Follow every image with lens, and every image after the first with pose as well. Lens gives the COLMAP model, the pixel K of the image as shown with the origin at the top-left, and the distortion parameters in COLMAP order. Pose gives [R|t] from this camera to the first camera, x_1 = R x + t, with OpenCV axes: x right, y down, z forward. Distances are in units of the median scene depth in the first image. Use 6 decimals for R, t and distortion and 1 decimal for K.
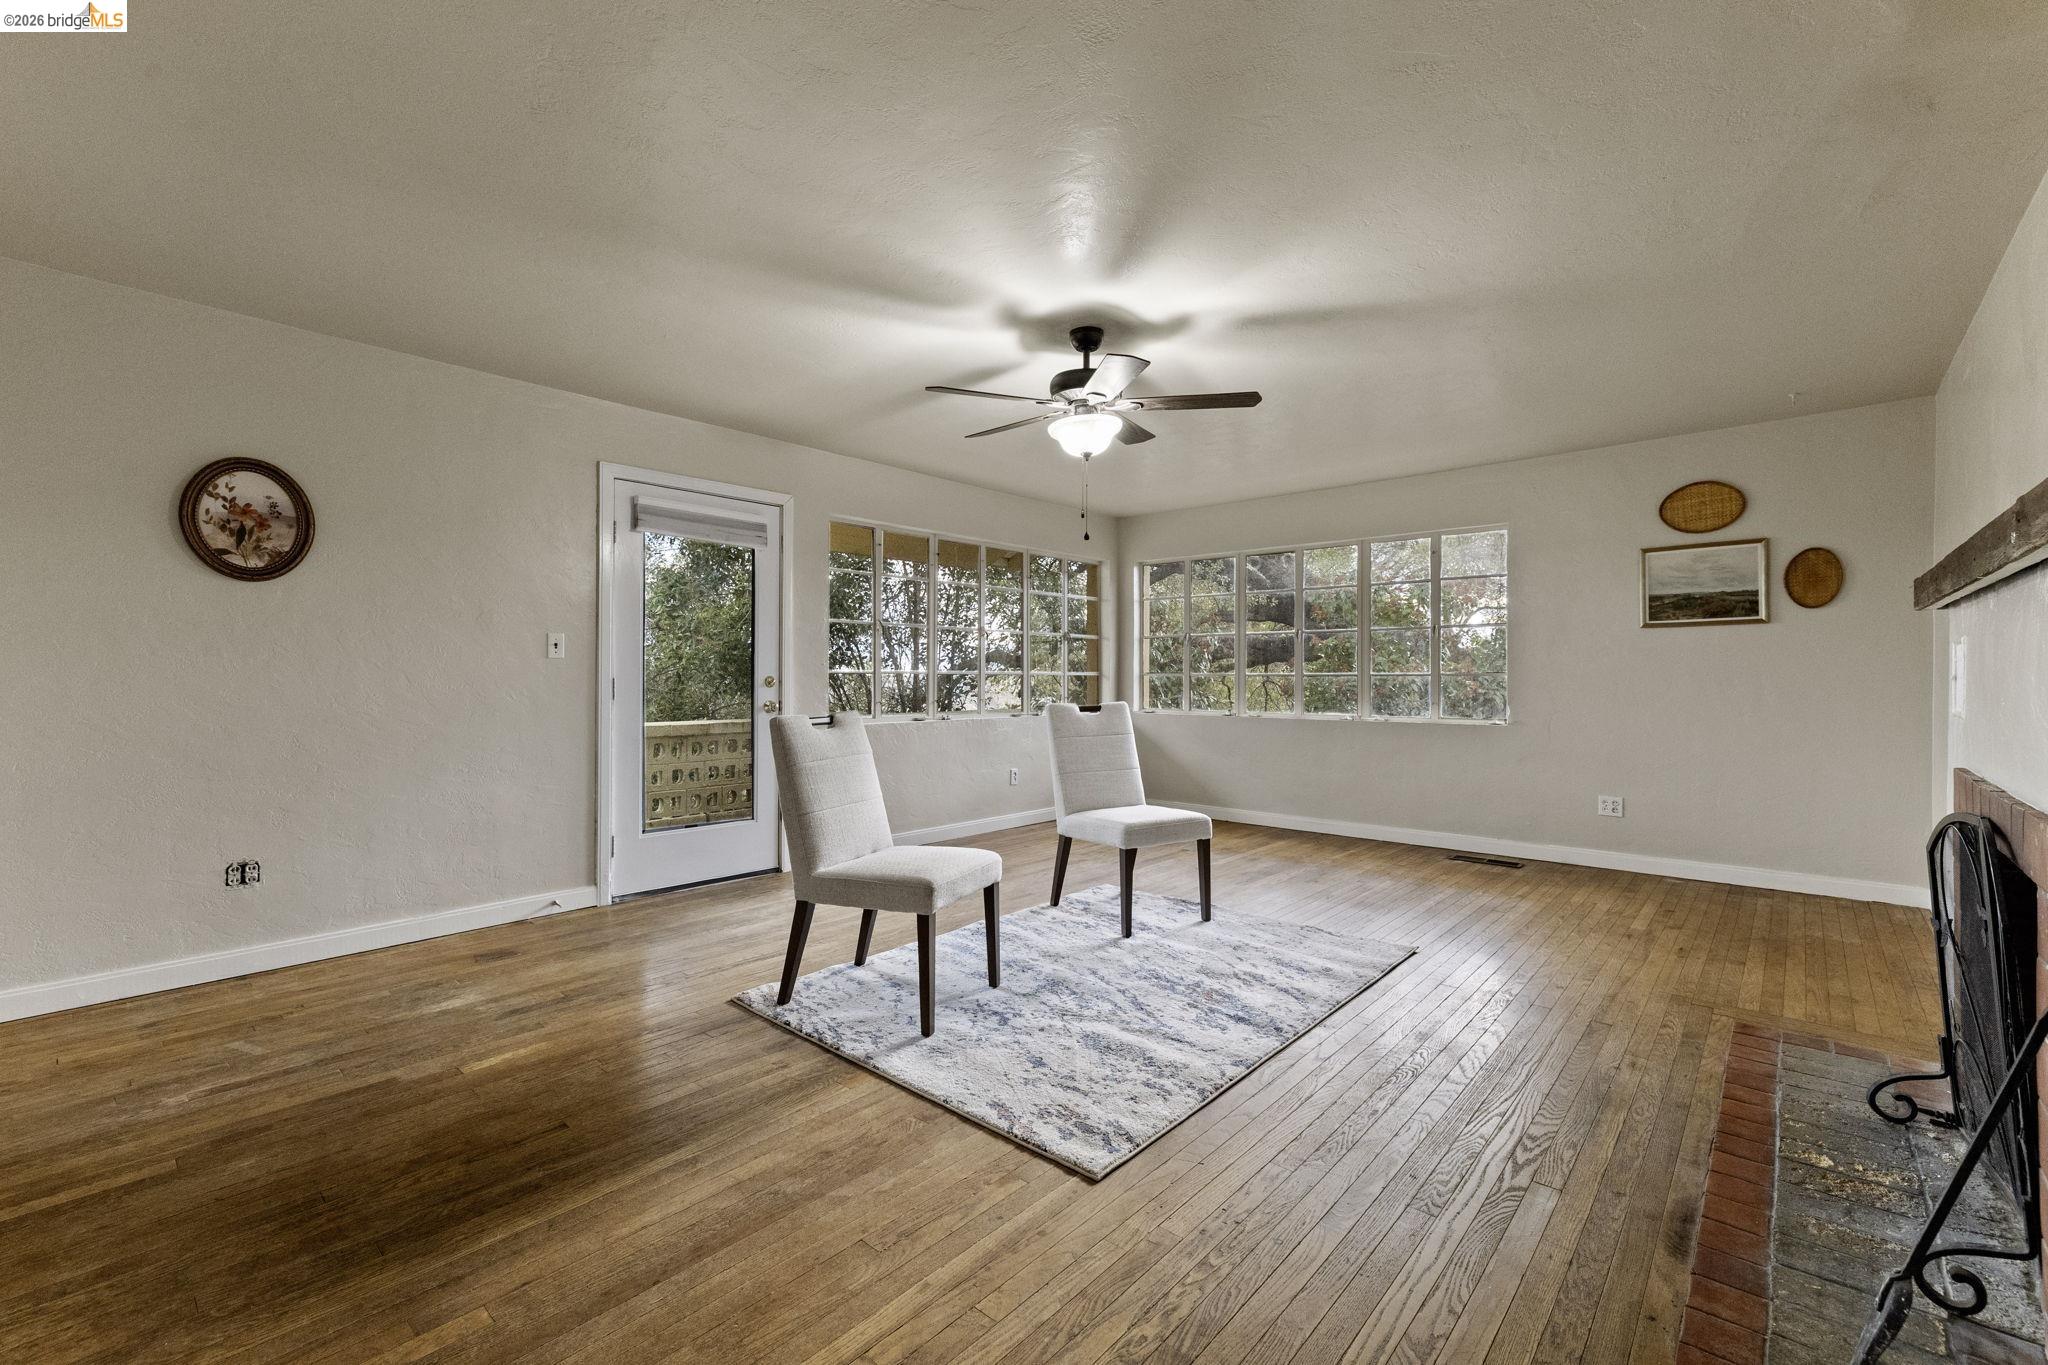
lens RADIAL K [[864.7, 0, 1030.2], [0, 864.7, 688.0], [0, 0, 1]] dist [0.000603, -0.000068]
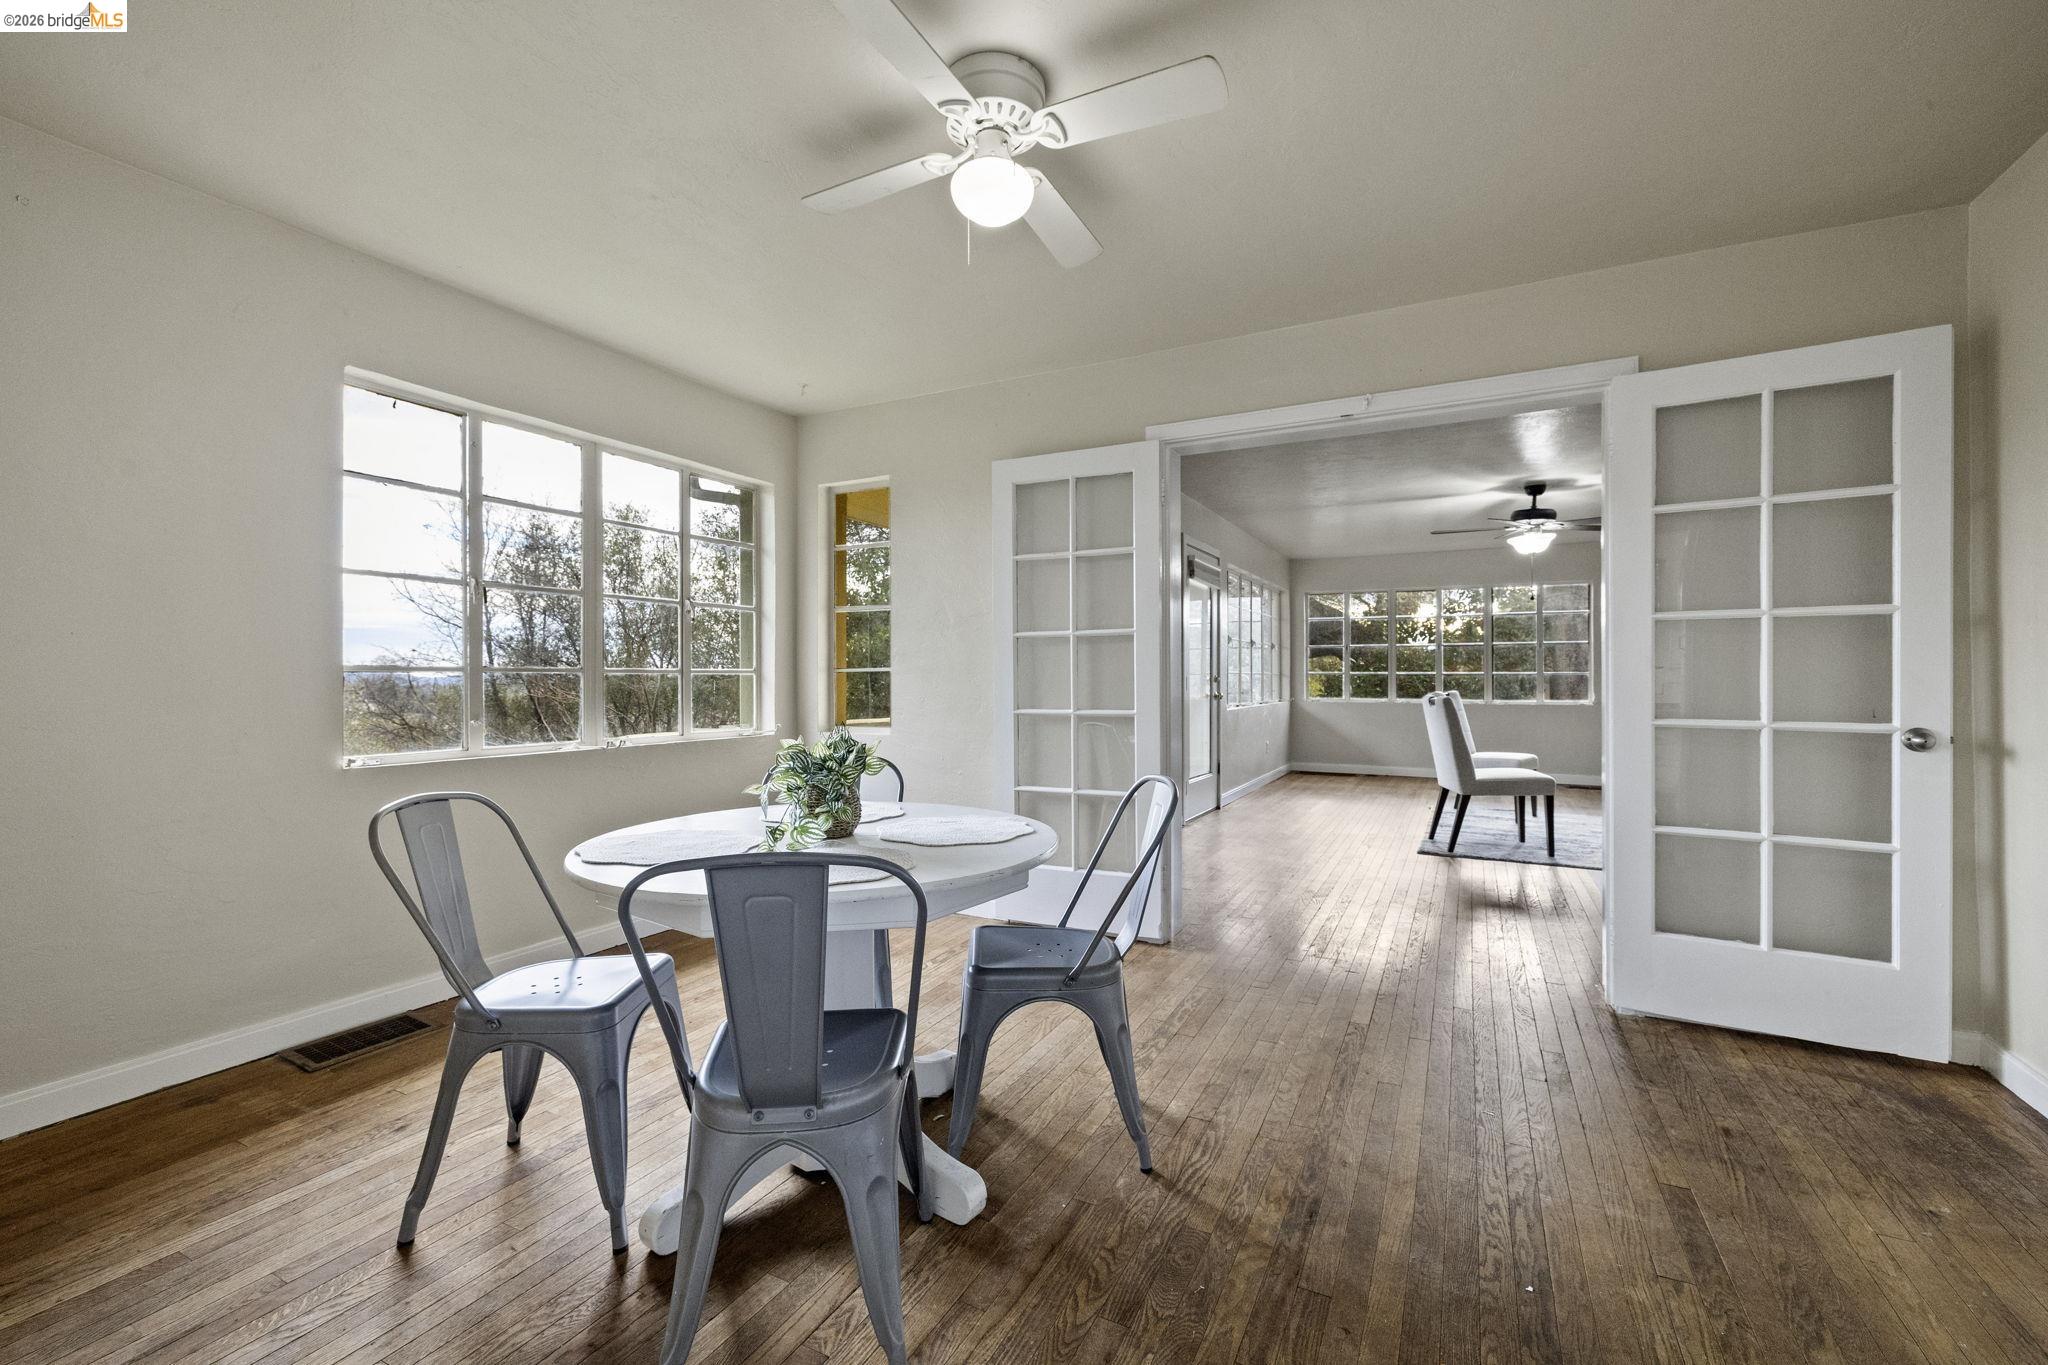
lens RADIAL K [[864.5, 0, 1019.9], [0, 864.5, 674.3], [0, 0, 1]] dist [0.002180, 0.000355]
pose [[0.969125, -0.002791, 0.246553, -1.673450], [0.006038, 0.999905, -0.012414, 0.000823], [-0.246495, 0.013519, 0.969050, -0.594739]]
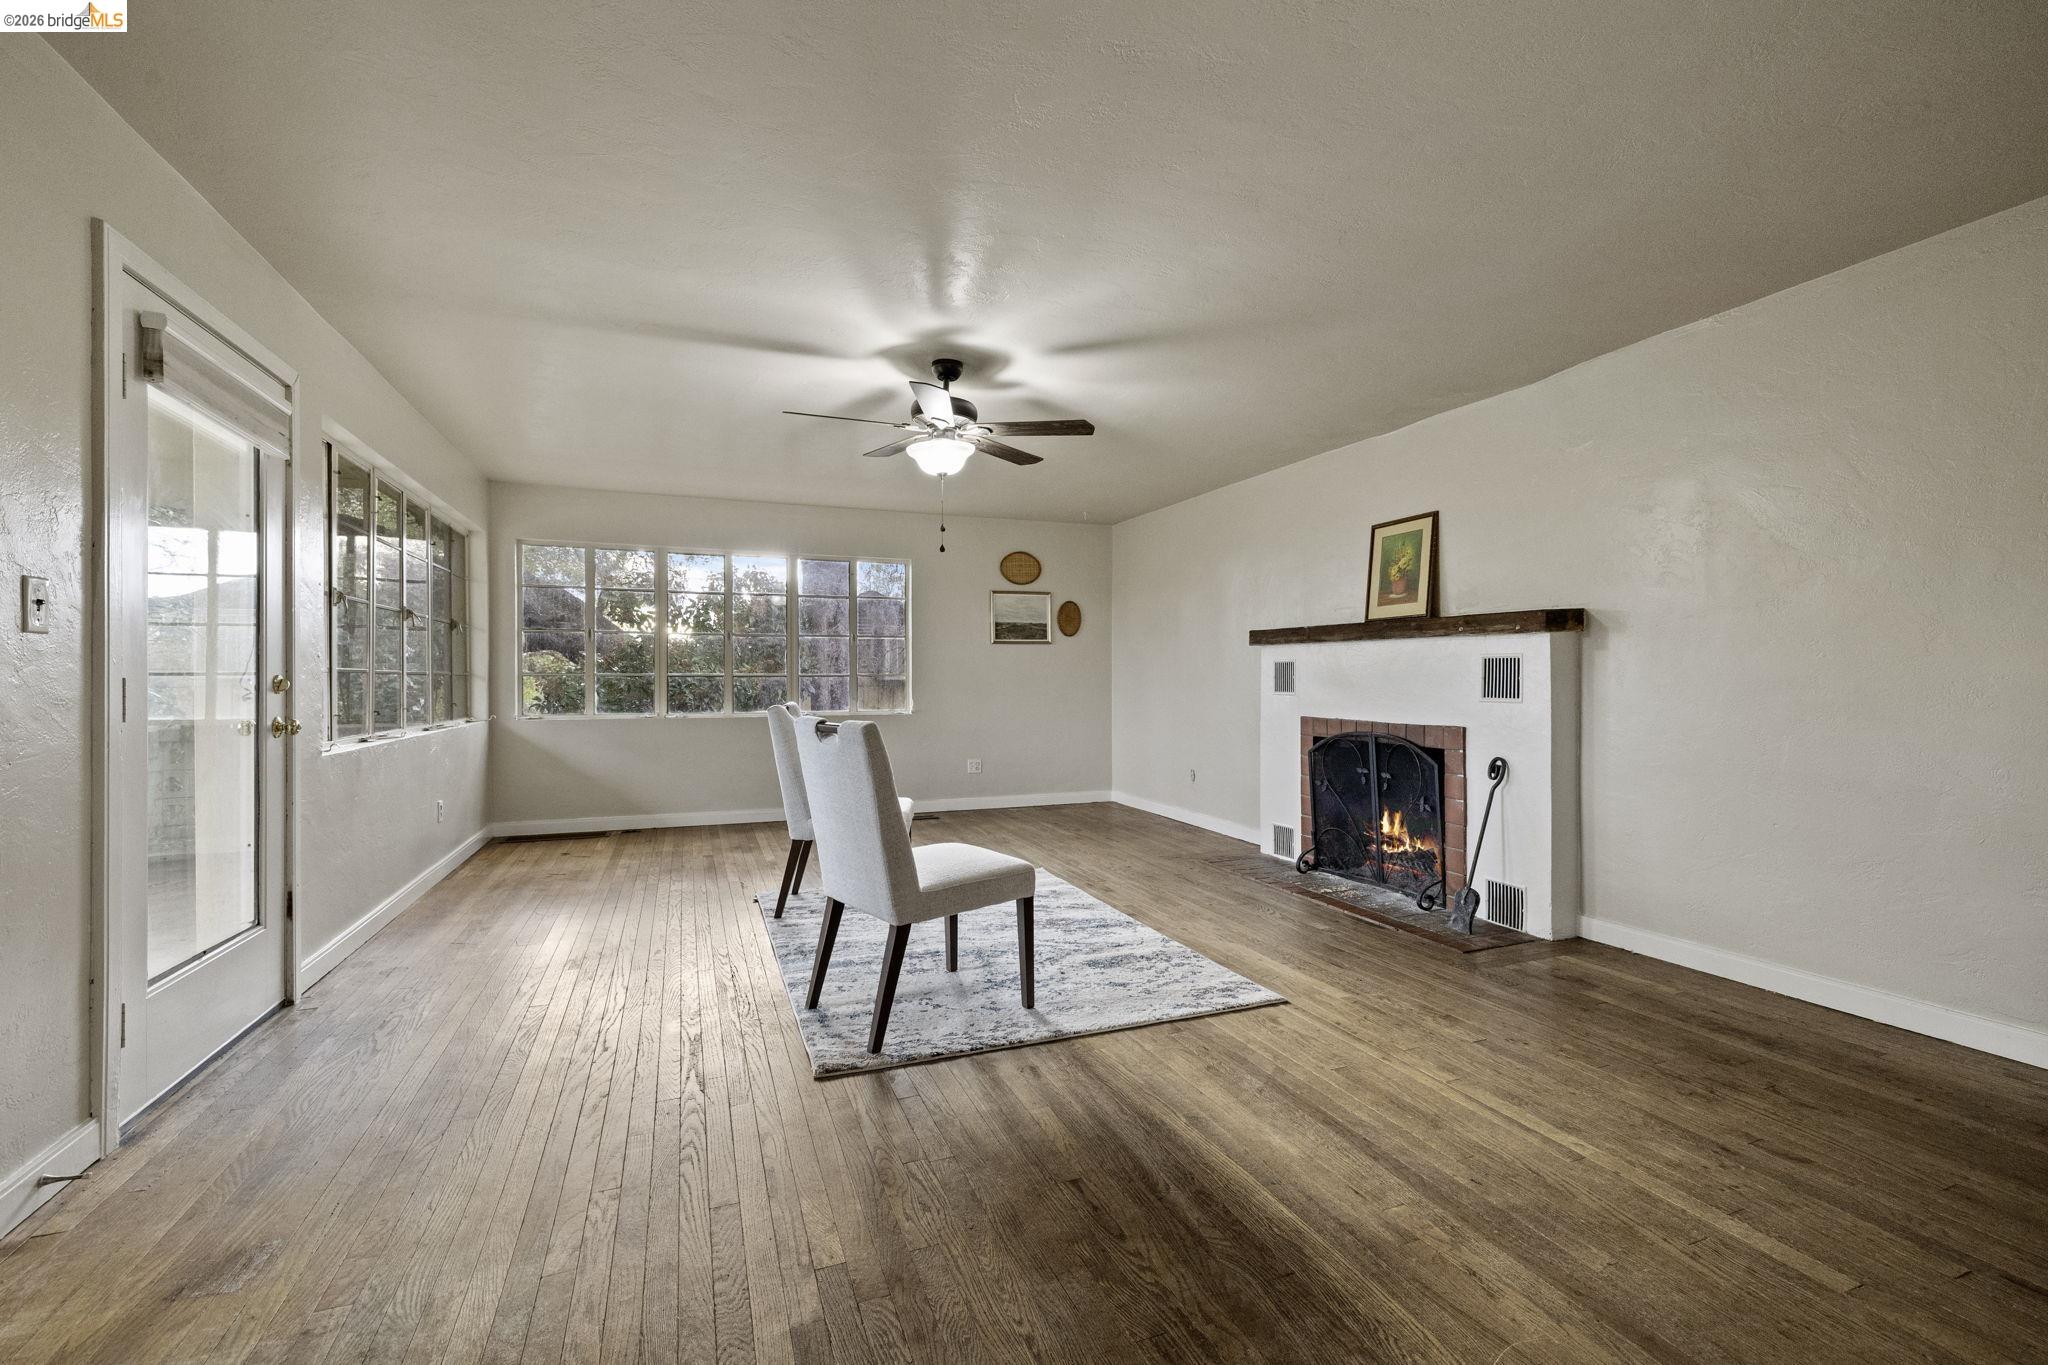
lens RADIAL K [[864.7, 0, 1030.2], [0, 864.7, 688.0], [0, 0, 1]] dist [0.000603, -0.000068]
pose [[0.443246, -0.011459, 0.896327, -1.009492], [0.011801, 0.999906, 0.006948, -0.005350], [-0.896322, 0.007498, 0.443340, 0.481783]]
